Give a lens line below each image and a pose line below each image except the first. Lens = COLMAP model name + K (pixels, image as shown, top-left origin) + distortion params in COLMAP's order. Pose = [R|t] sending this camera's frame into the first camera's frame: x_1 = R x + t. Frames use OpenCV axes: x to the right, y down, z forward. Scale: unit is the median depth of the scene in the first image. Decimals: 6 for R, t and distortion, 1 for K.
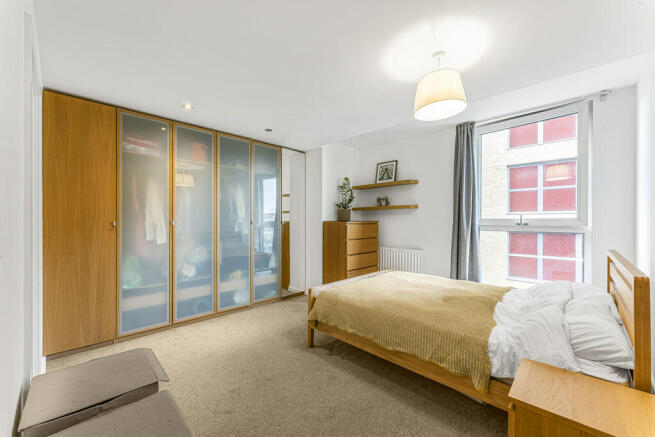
lens RADIAL K [[262.2, 0, 327.5], [0, 262.2, 218.5], [0, 0, 1]] dist [0.000326, 0.000089]
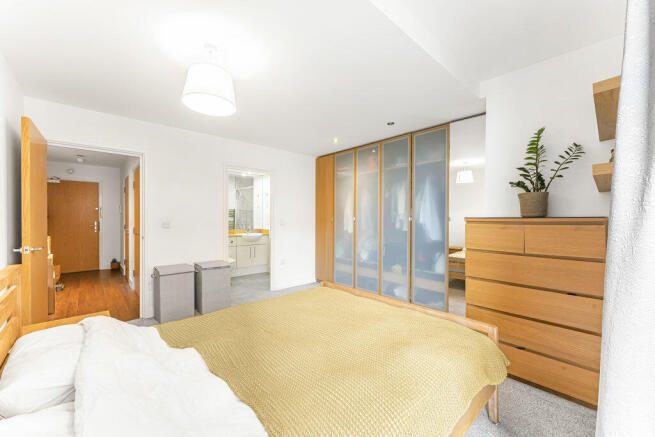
lens RADIAL K [[262.2, 0, 327.5], [0, 262.2, 218.5], [0, 0, 1]] dist [0.000326, 0.000089]
pose [[-0.053473, 0.004133, -0.998561, 0.821888], [0.012084, 0.999921, 0.003492, 0.005695], [0.998496, -0.011880, -0.053519, 0.890289]]
